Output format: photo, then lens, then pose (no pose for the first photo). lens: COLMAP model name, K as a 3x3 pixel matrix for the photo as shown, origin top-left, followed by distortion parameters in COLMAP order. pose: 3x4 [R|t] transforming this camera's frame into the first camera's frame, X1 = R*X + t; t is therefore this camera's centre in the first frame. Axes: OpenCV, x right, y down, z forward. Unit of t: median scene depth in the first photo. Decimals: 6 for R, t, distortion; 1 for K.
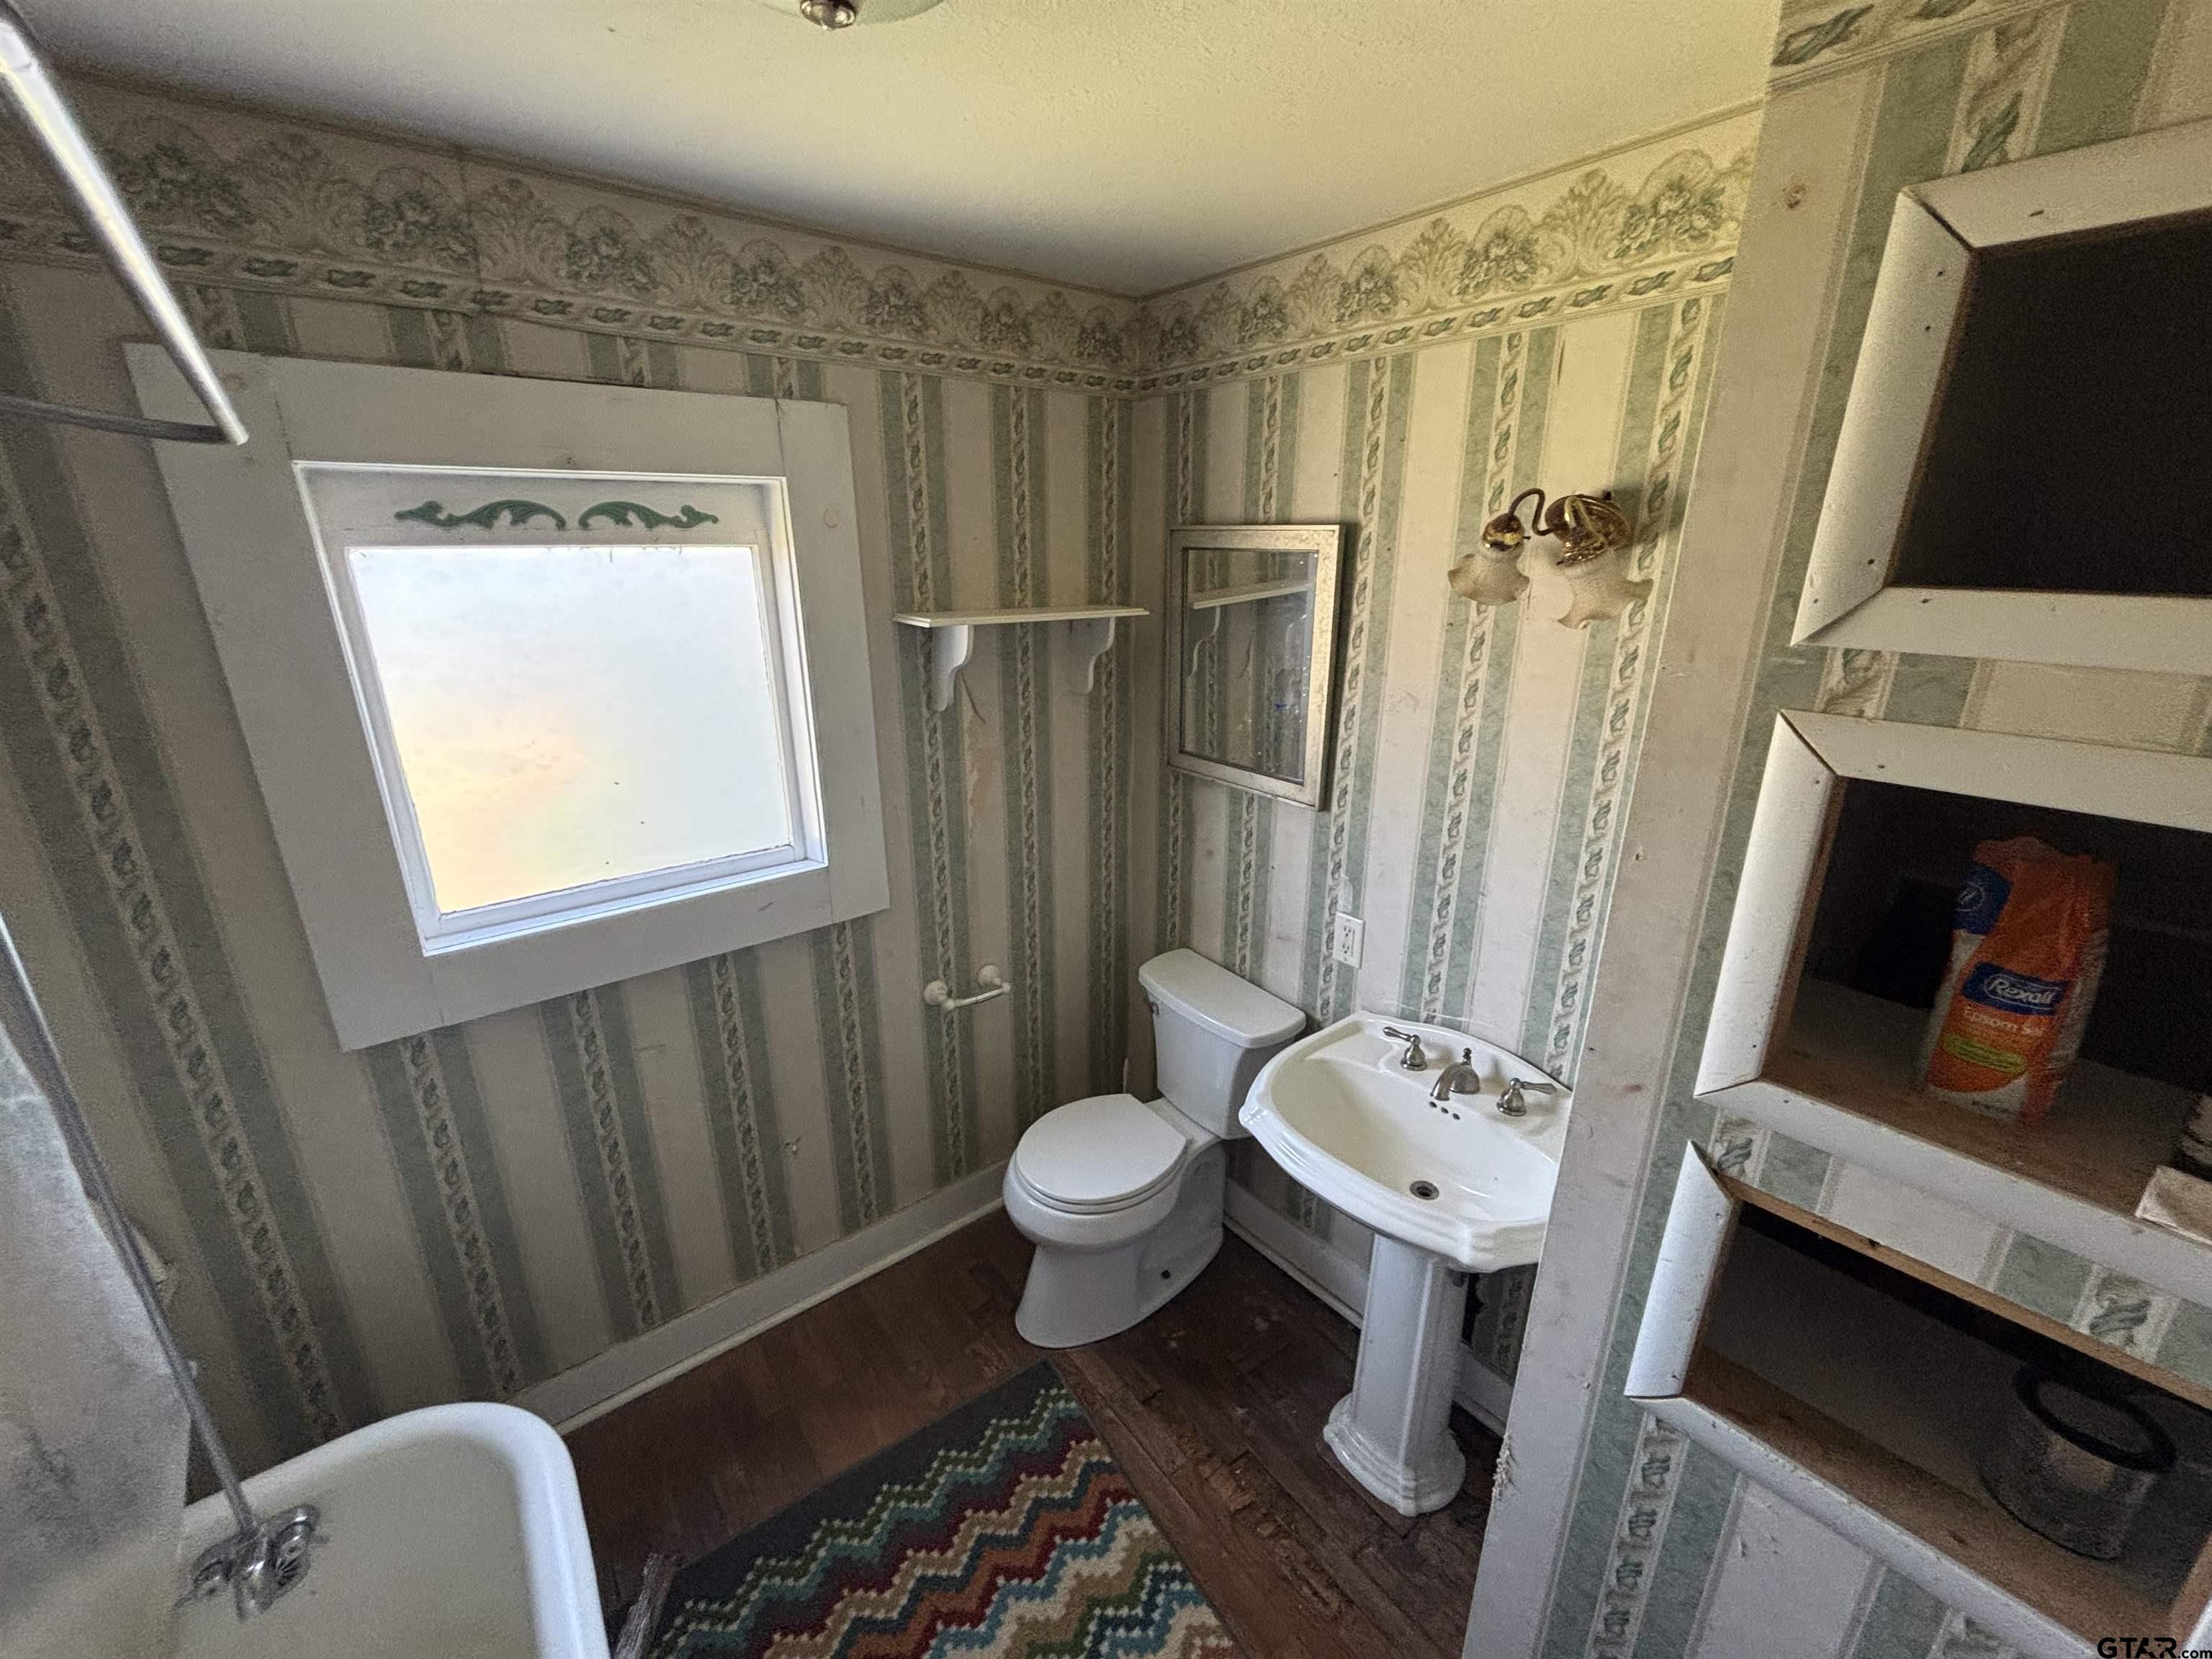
lens RADIAL K [[888.0, 0, 1106.0], [0, 888.0, 829.5], [0, 0, 1]] dist [-0.000713, 0.010028]
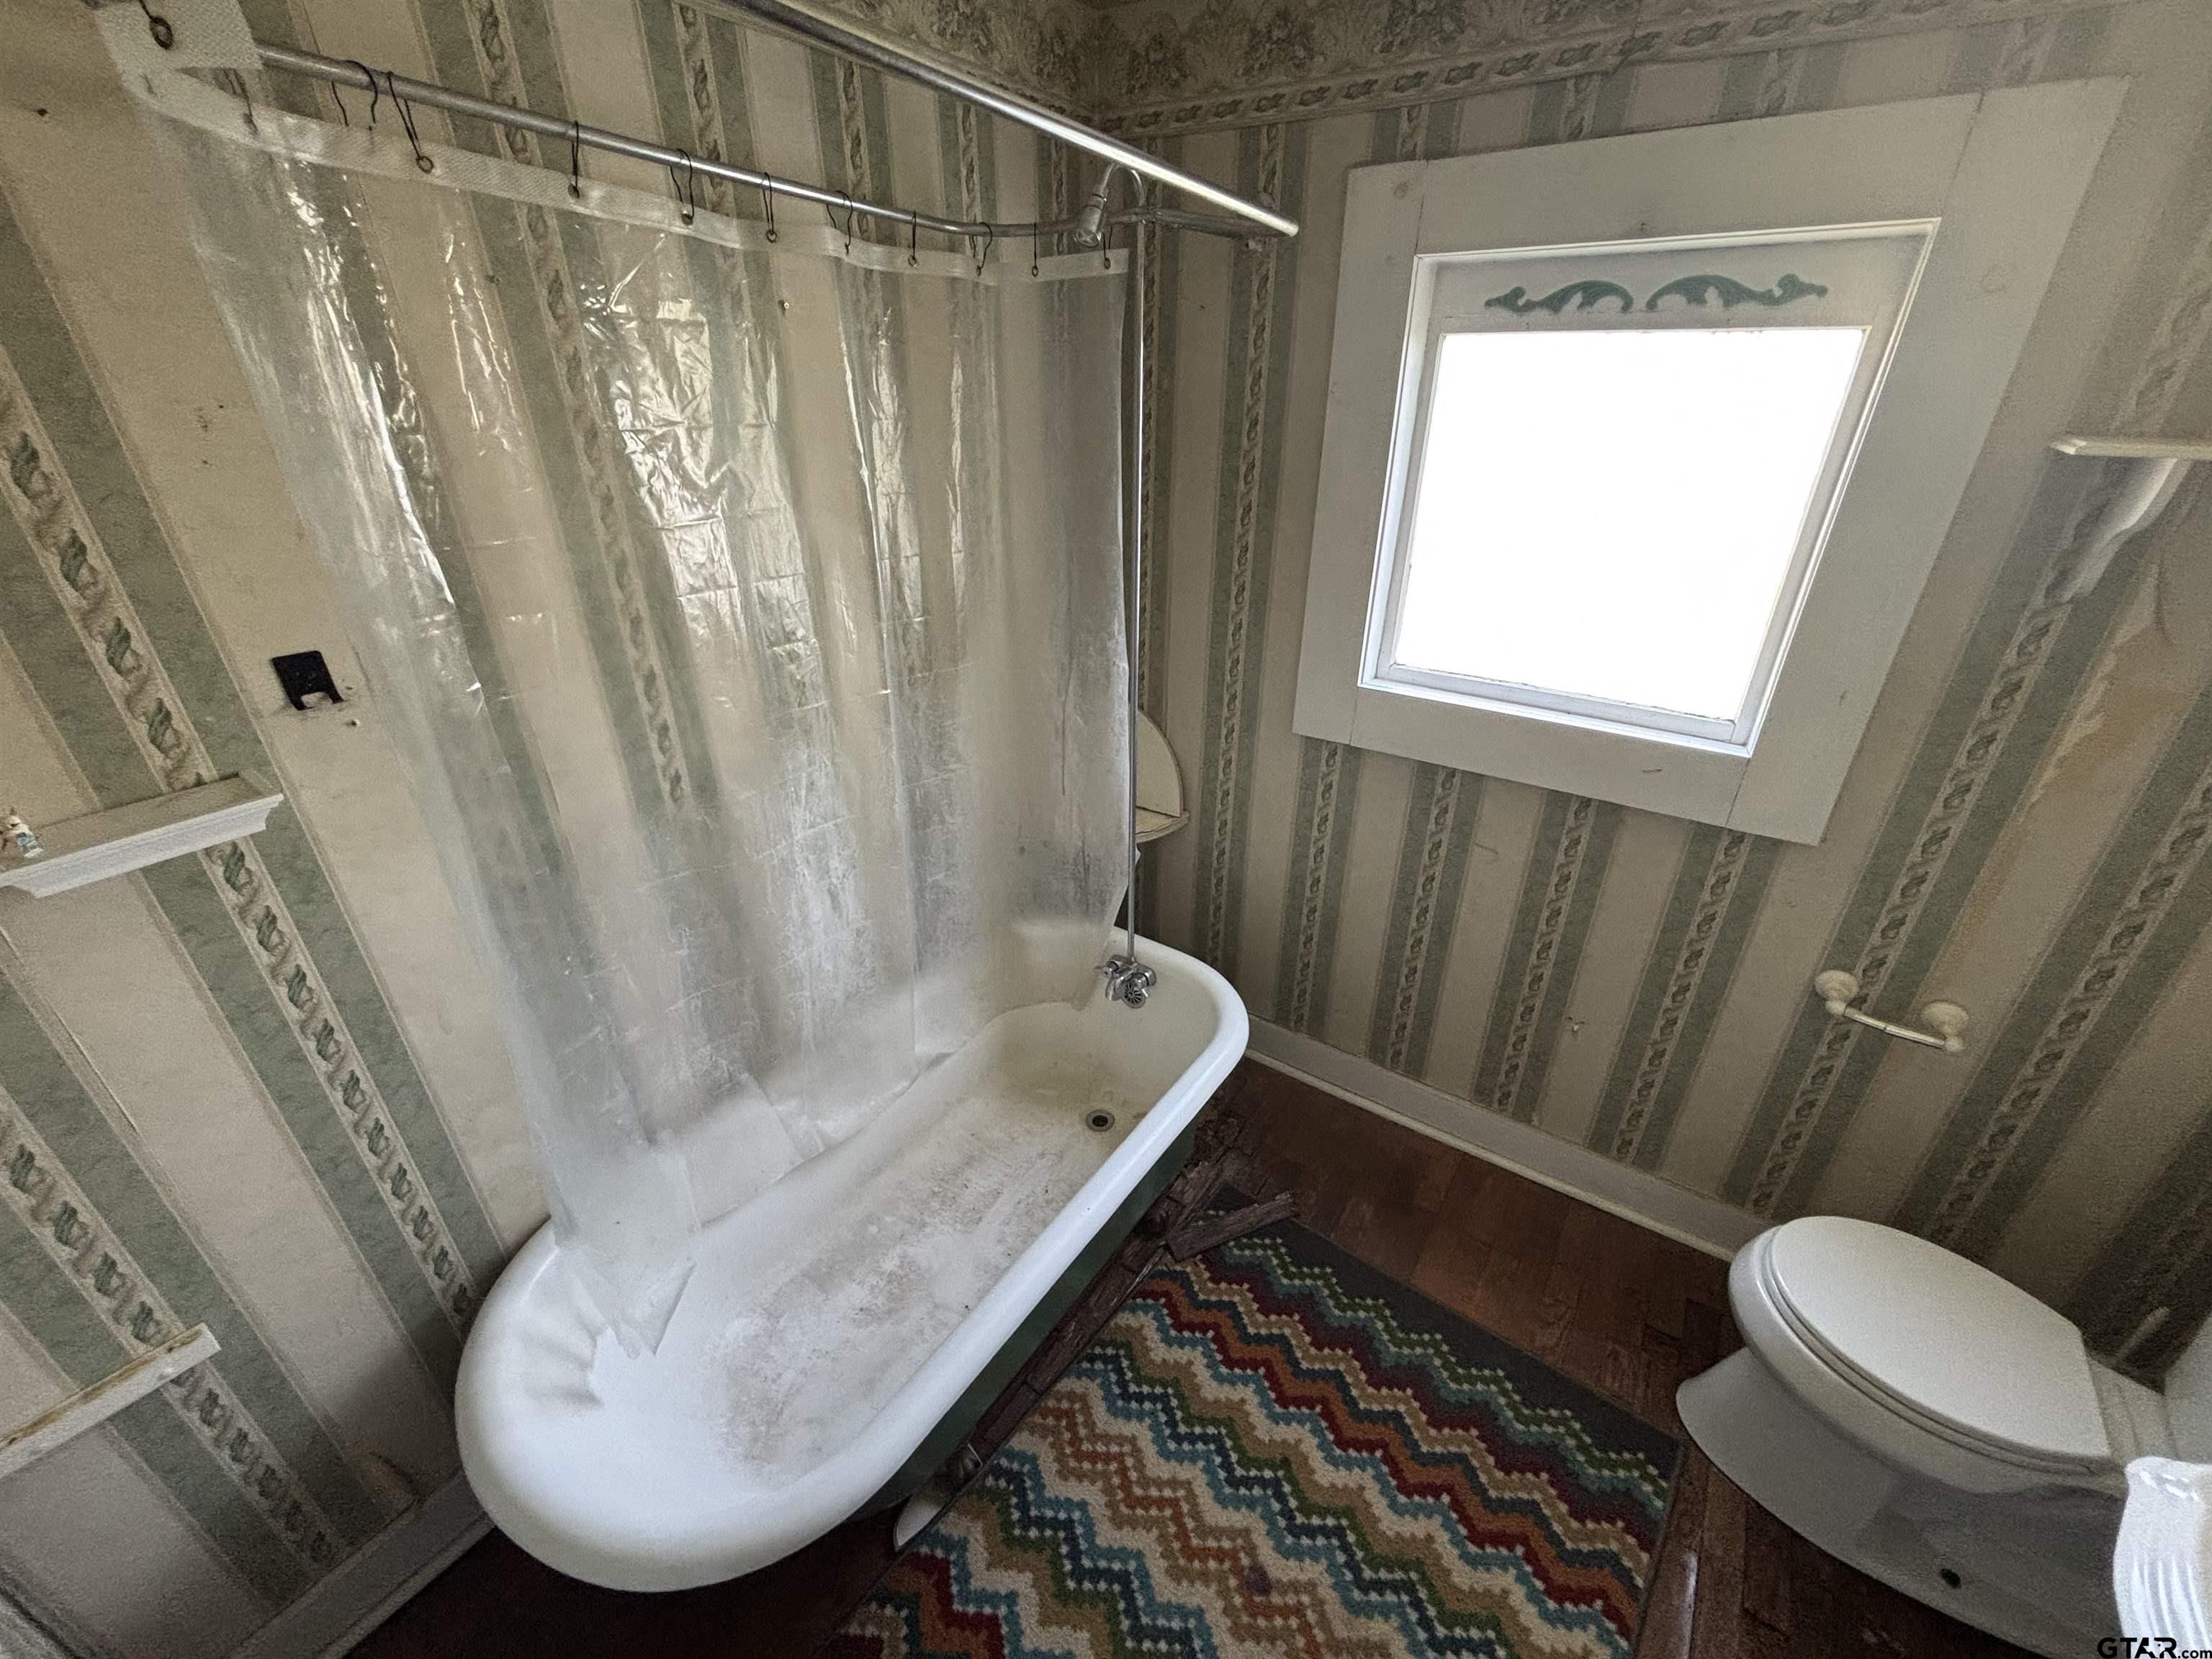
lens RADIAL K [[903.4, 0, 1106.0], [0, 903.4, 829.5], [0, 0, 1]] dist [-0.036897, 0.010479]
pose [[0.288273, 0.437808, -0.851600, 0.246597], [-0.284315, 0.888382, 0.360475, -0.026895], [0.914365, 0.138208, 0.380572, 0.192206]]
